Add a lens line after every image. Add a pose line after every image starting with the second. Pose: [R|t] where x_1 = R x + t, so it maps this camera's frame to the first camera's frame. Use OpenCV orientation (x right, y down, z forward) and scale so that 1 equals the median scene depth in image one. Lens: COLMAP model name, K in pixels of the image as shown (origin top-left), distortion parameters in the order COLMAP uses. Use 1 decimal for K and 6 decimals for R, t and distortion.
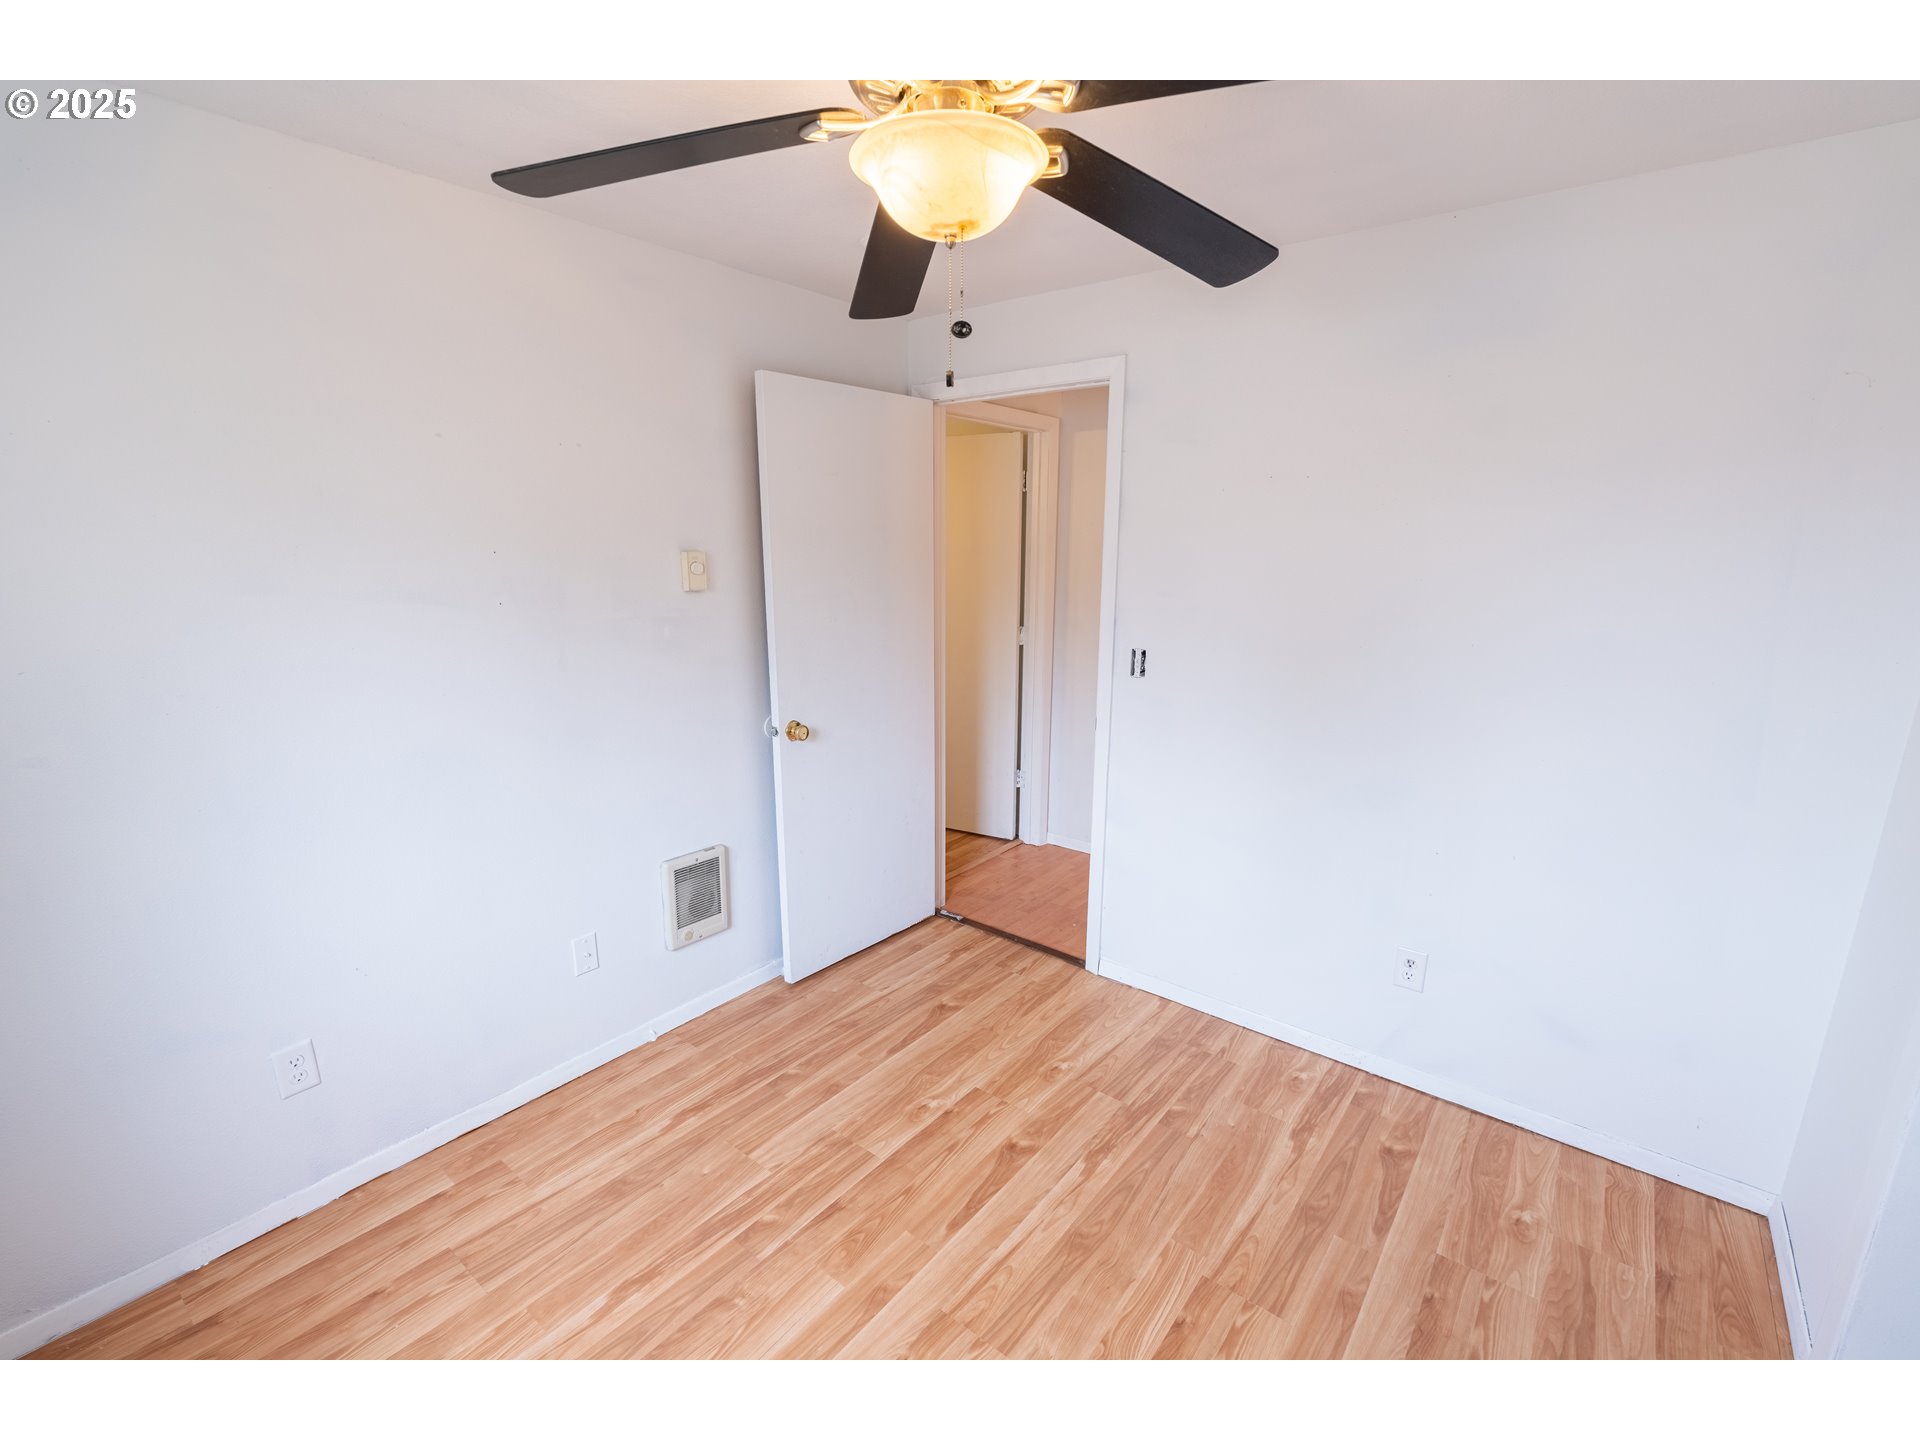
lens RADIAL K [[839.7, 0, 954.5], [0, 839.7, 733.6], [0, 0, 1]] dist [-0.011481, 0.000883]
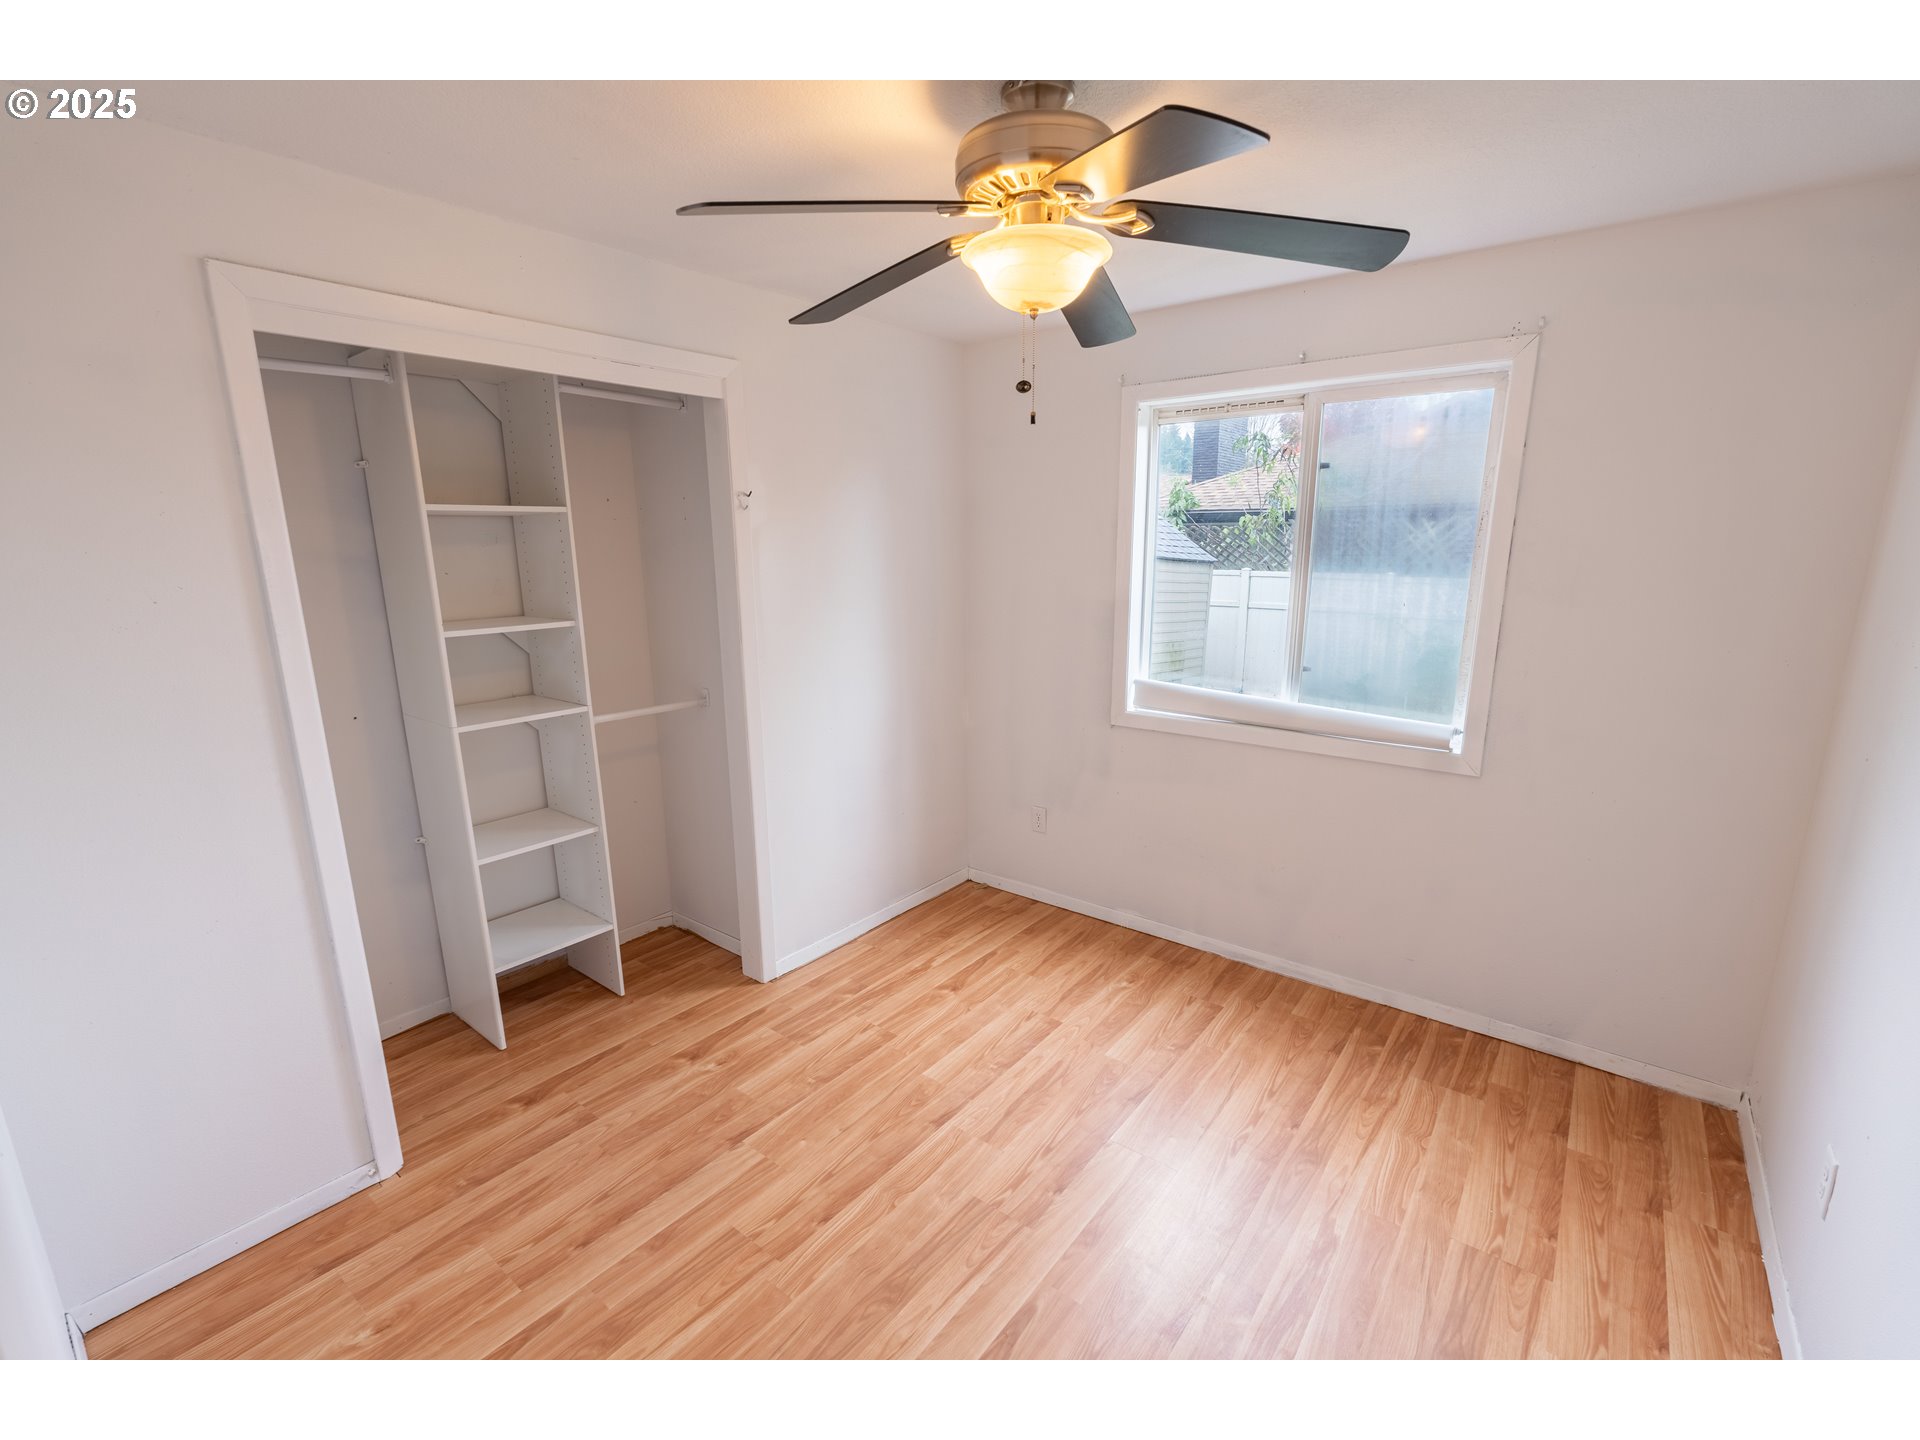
lens RADIAL K [[839.7, 0, 954.5], [0, 839.7, 733.6], [0, 0, 1]] dist [-0.011481, 0.000883]
pose [[-0.999950, 0.004352, -0.009047, 0.089914], [-0.000073, 0.897975, 0.440046, -0.383408], [0.010039, 0.440025, -0.897930, 1.631423]]
